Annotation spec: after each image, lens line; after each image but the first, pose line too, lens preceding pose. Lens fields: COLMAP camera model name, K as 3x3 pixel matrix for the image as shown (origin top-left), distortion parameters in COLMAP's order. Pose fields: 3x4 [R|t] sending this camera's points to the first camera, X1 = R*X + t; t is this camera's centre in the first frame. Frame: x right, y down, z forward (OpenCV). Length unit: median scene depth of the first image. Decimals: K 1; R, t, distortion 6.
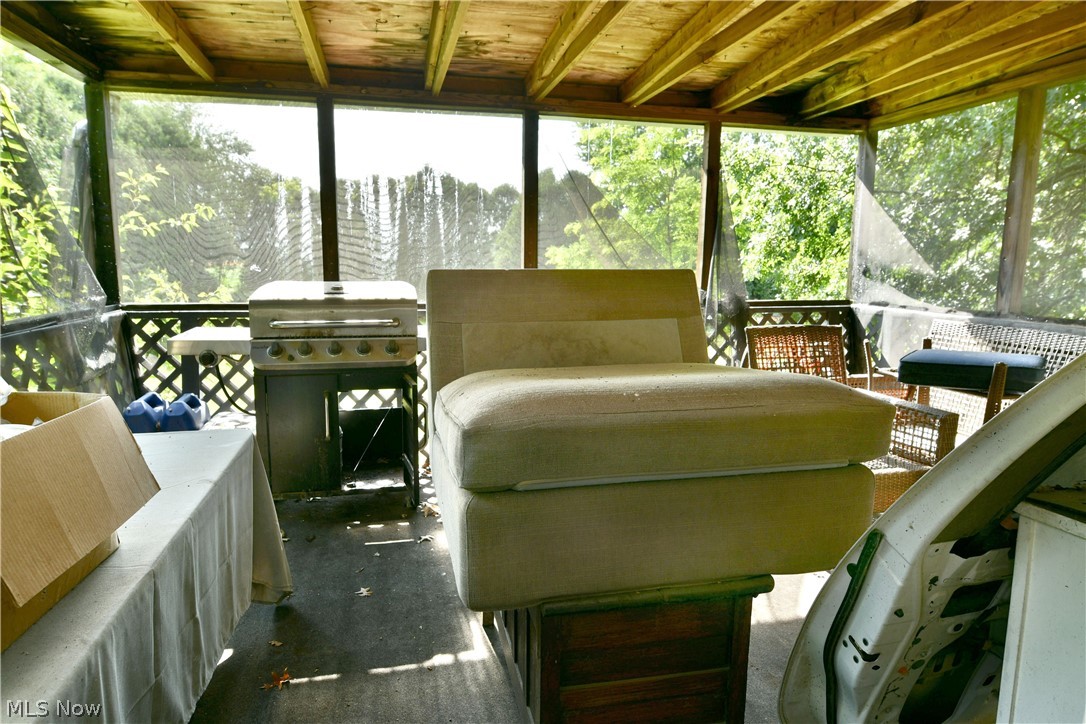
lens RADIAL K [[664.8, 0, 542.1], [0, 664.8, 359.5], [0, 0, 1]] dist [-0.006141, -0.006410]
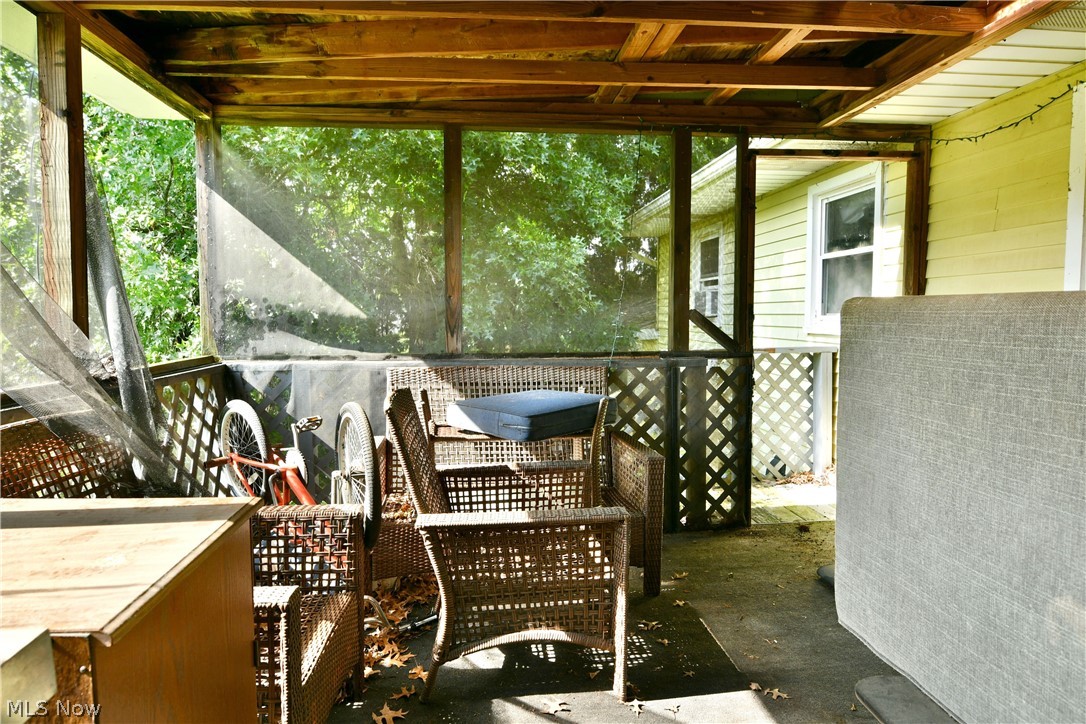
lens RADIAL K [[664.8, 0, 542.1], [0, 664.8, 359.5], [0, 0, 1]] dist [-0.006141, -0.006410]
pose [[0.131635, -0.079507, 0.988105, -0.199337], [0.149902, 0.986912, 0.059441, -0.083341], [-0.979899, 0.140295, 0.141830, 0.619477]]
